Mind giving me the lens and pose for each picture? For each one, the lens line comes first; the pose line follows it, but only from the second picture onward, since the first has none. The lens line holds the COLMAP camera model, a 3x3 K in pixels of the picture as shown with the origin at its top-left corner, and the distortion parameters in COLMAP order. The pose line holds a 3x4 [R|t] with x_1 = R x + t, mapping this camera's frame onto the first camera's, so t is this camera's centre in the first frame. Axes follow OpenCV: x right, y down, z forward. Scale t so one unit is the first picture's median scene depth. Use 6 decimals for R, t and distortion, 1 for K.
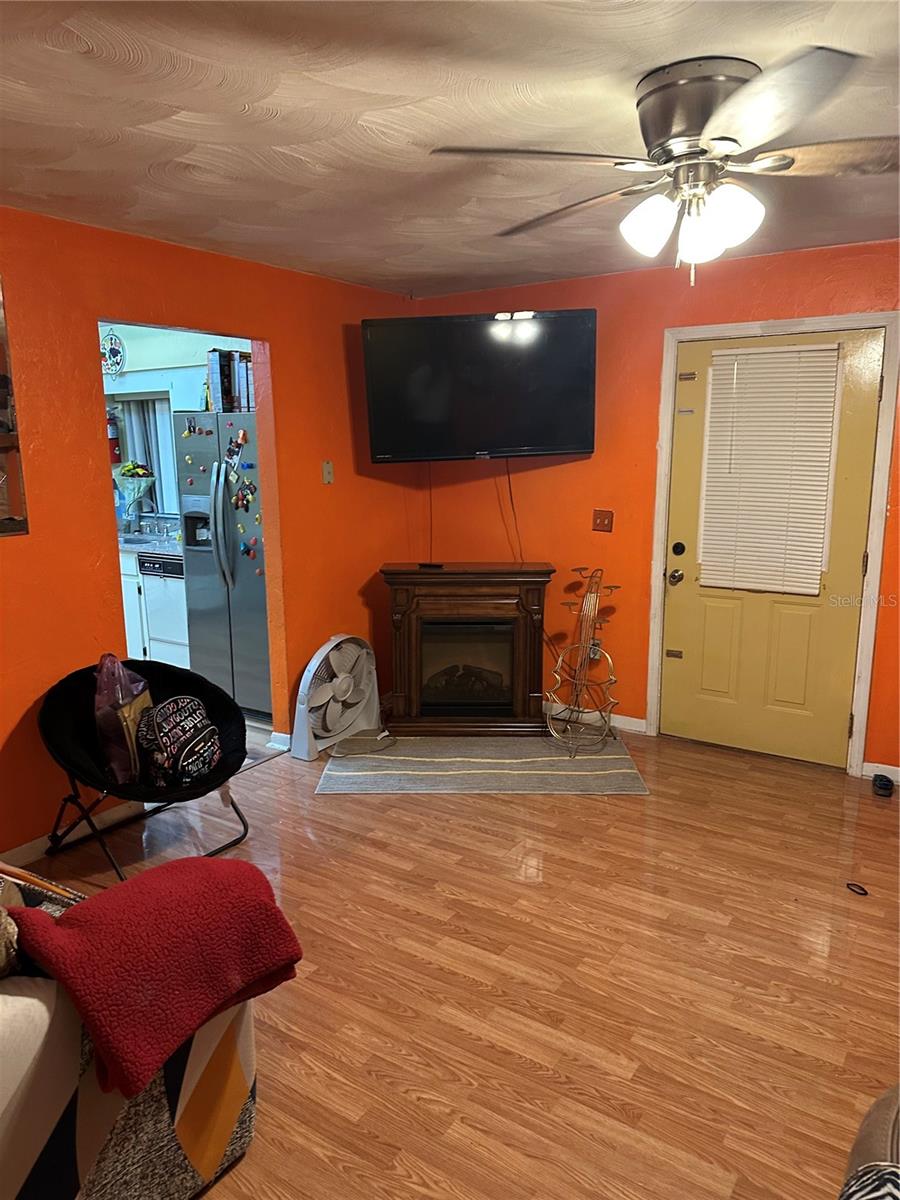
lens RADIAL K [[846.9, 0, 443.9], [0, 846.9, 626.6], [0, 0, 1]] dist [0.047935, -0.068100]
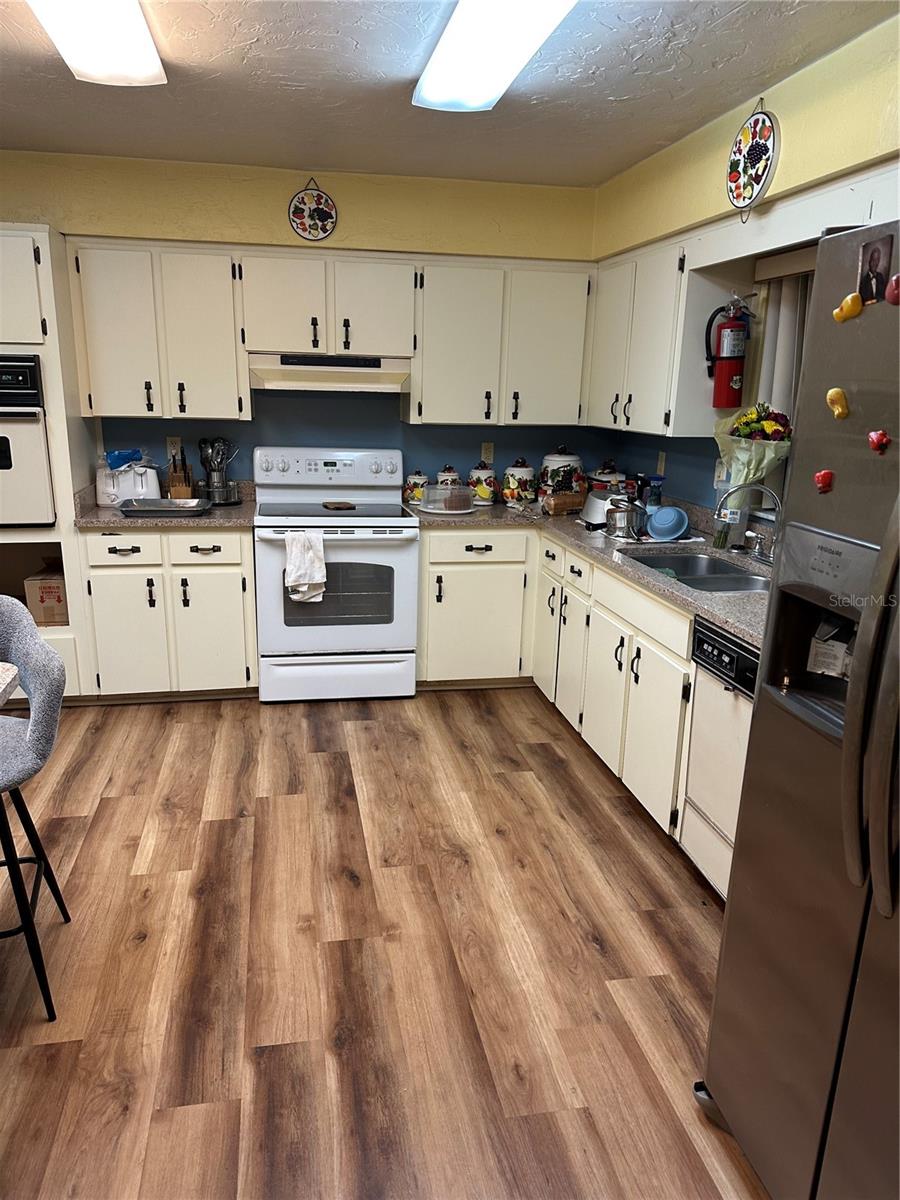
lens RADIAL K [[846.9, 0, 443.9], [0, 846.9, 626.6], [0, 0, 1]] dist [0.047935, -0.068100]
pose [[0.709156, 0.216219, -0.671079, -0.138514], [-0.175585, 0.975988, 0.128912, -0.101750], [0.682838, 0.026413, 0.730092, 0.524563]]
